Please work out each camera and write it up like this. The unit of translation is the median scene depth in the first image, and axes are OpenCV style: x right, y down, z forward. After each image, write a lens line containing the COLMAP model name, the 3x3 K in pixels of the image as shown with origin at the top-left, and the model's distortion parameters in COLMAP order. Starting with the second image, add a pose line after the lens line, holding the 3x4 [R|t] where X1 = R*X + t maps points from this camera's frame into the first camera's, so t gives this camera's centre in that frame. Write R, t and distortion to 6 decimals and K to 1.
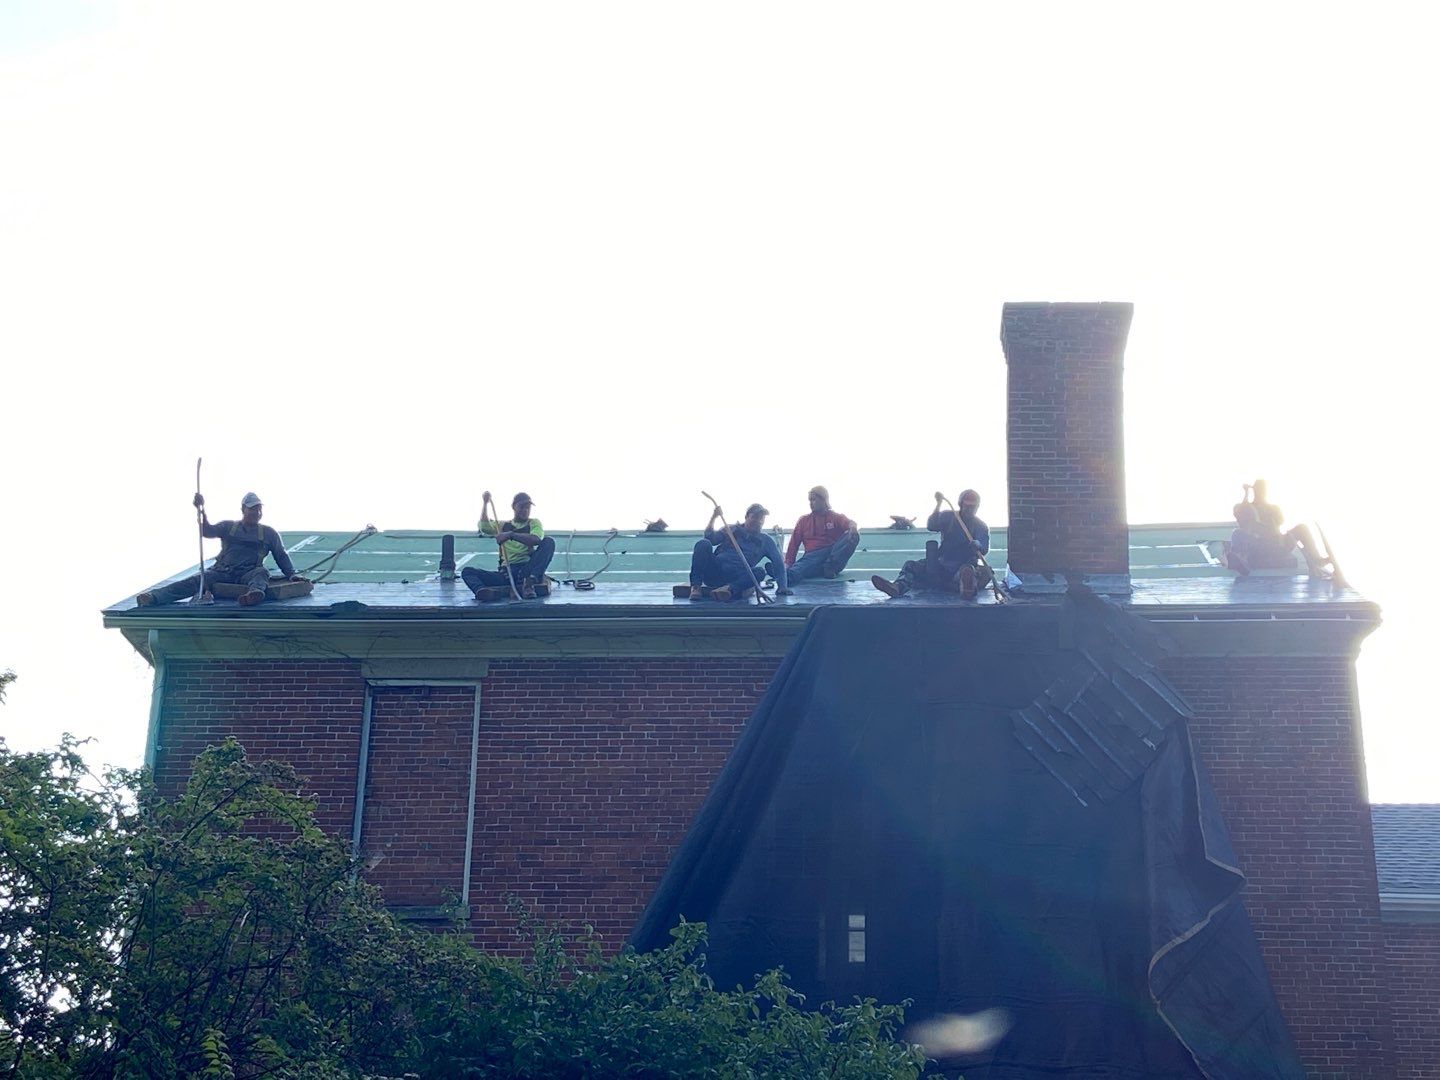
lens RADIAL K [[2299.8, 0, 715.3], [0, 2299.8, 586.8], [0, 0, 1]] dist [0.215133, -0.859740]
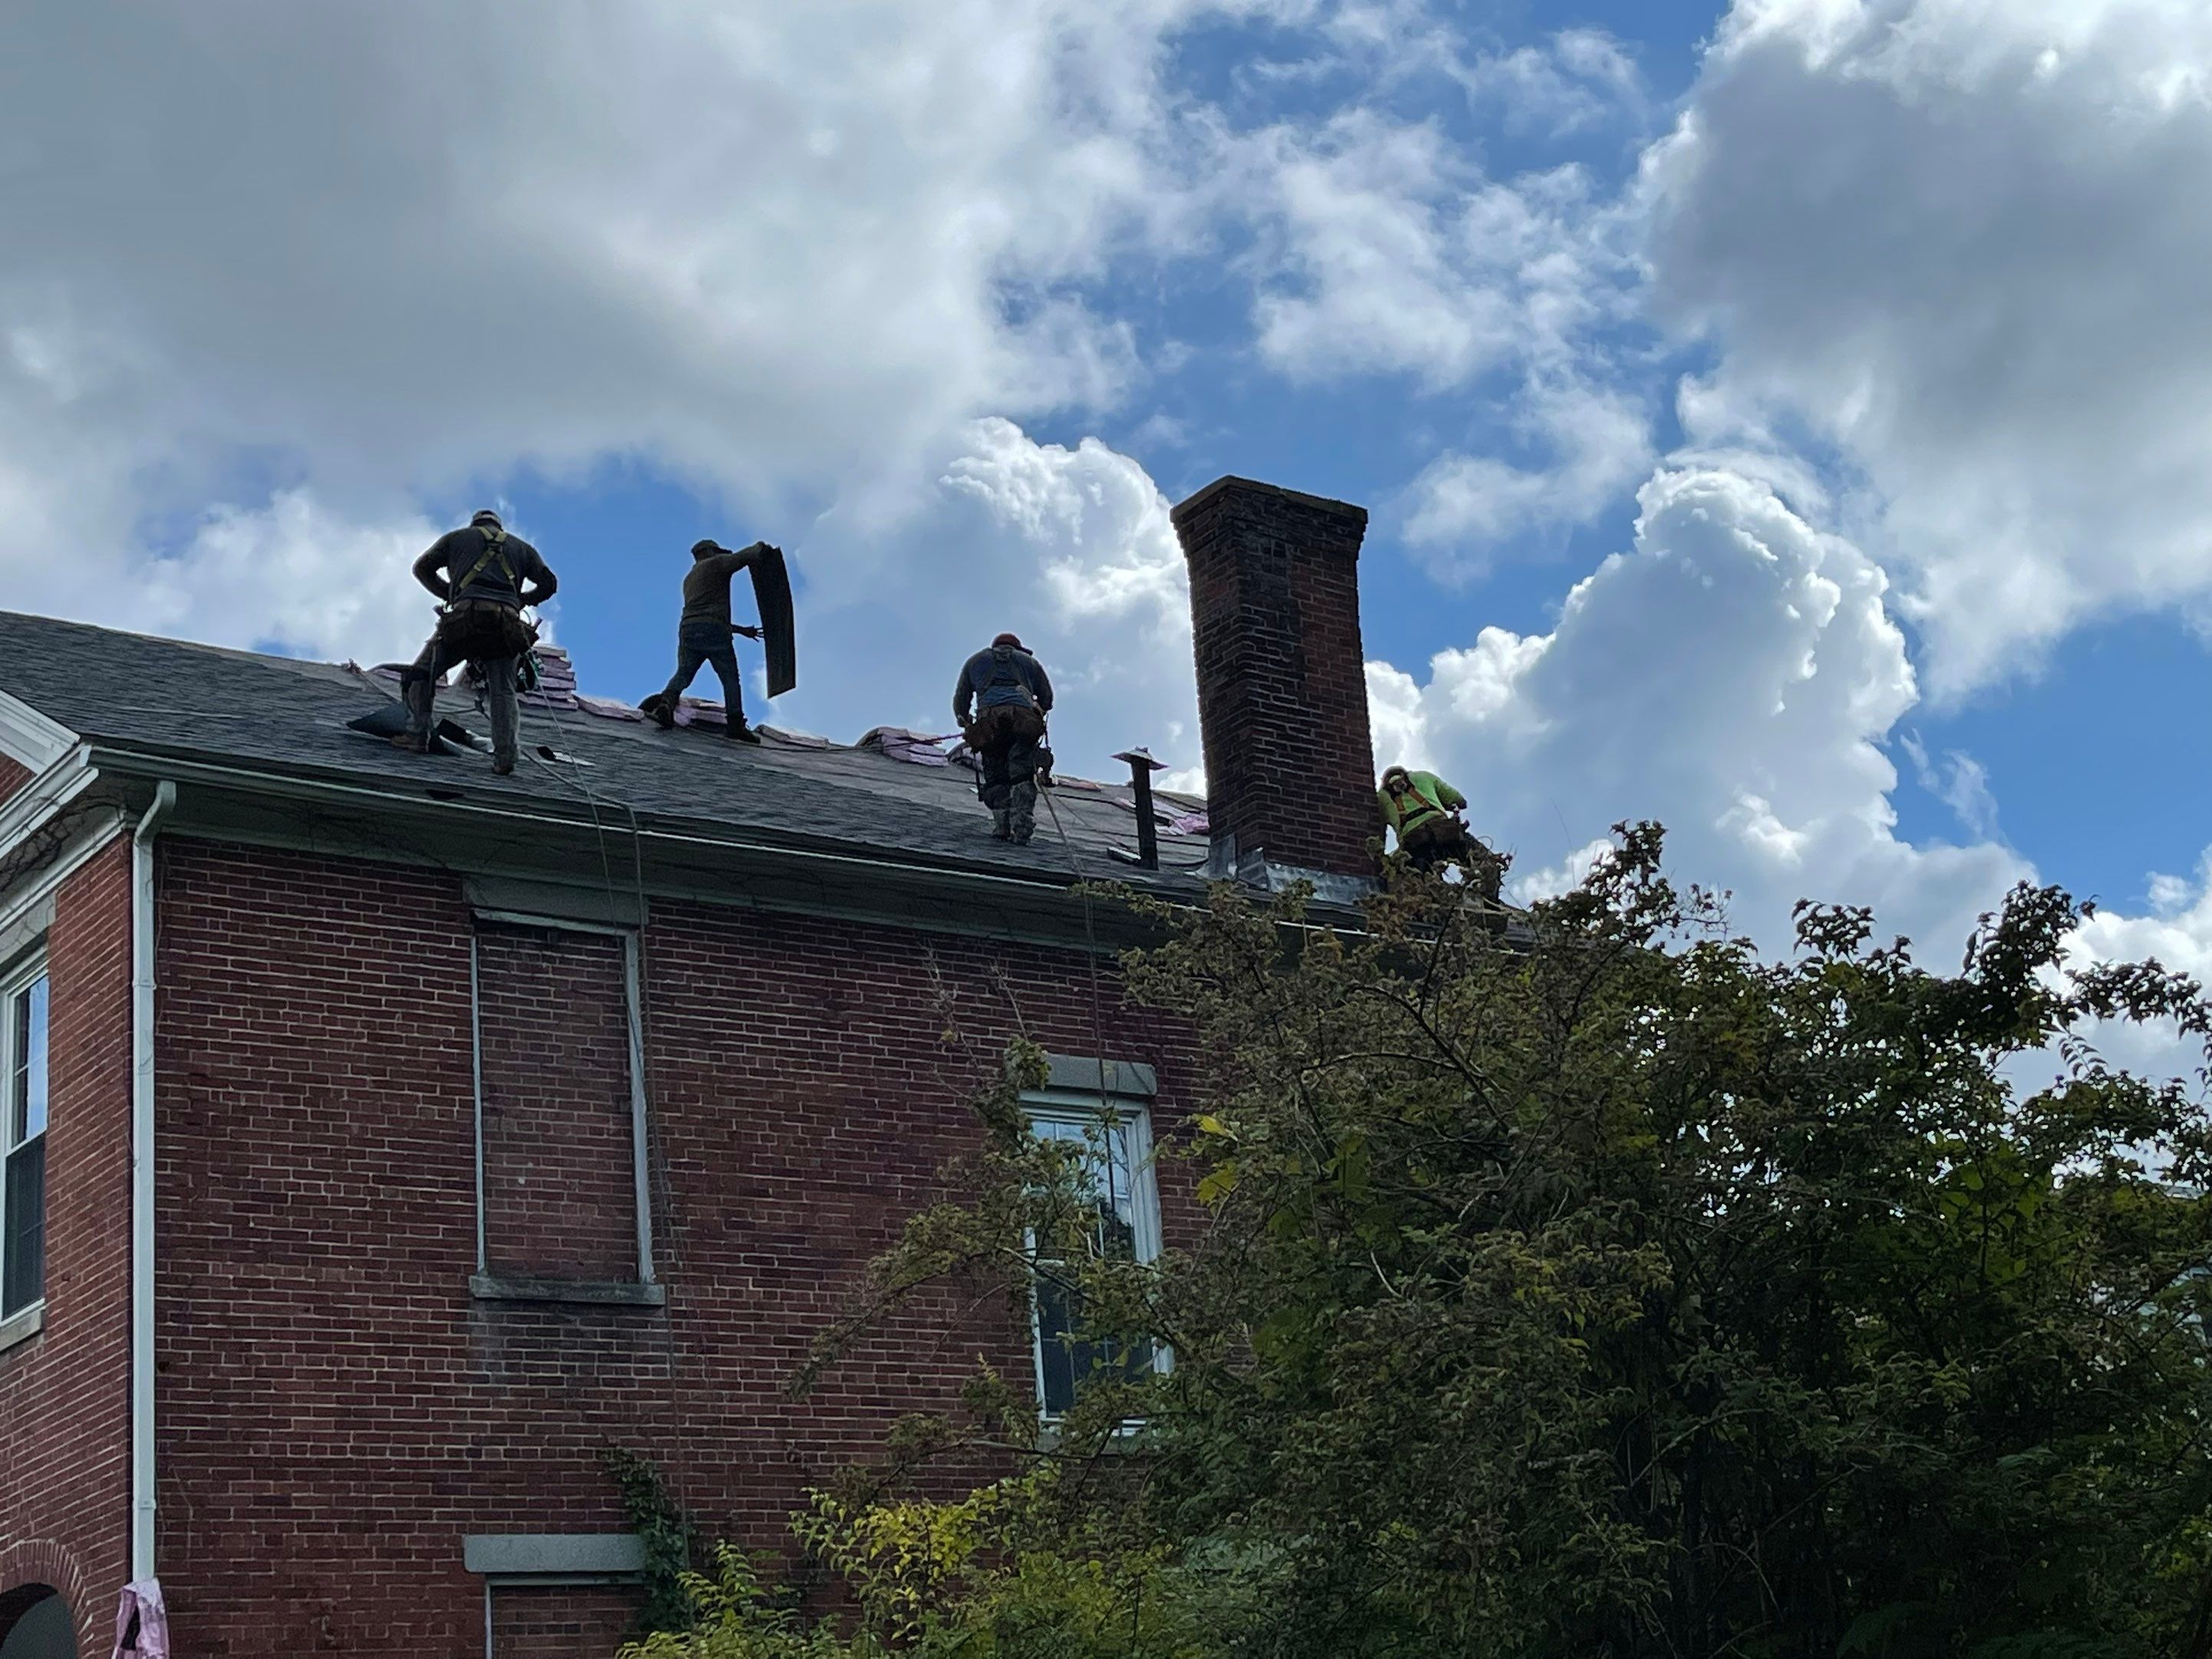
lens RADIAL K [[3516.2, 0, 1112.0], [0, 3516.2, 881.7], [0, 0, 1]] dist [0.193688, -0.698191]
pose [[0.770133, 0.114847, 0.627459, -0.614422], [-0.132745, 0.990978, -0.018455, 0.028584], [-0.623918, -0.069080, 0.778431, 0.169323]]
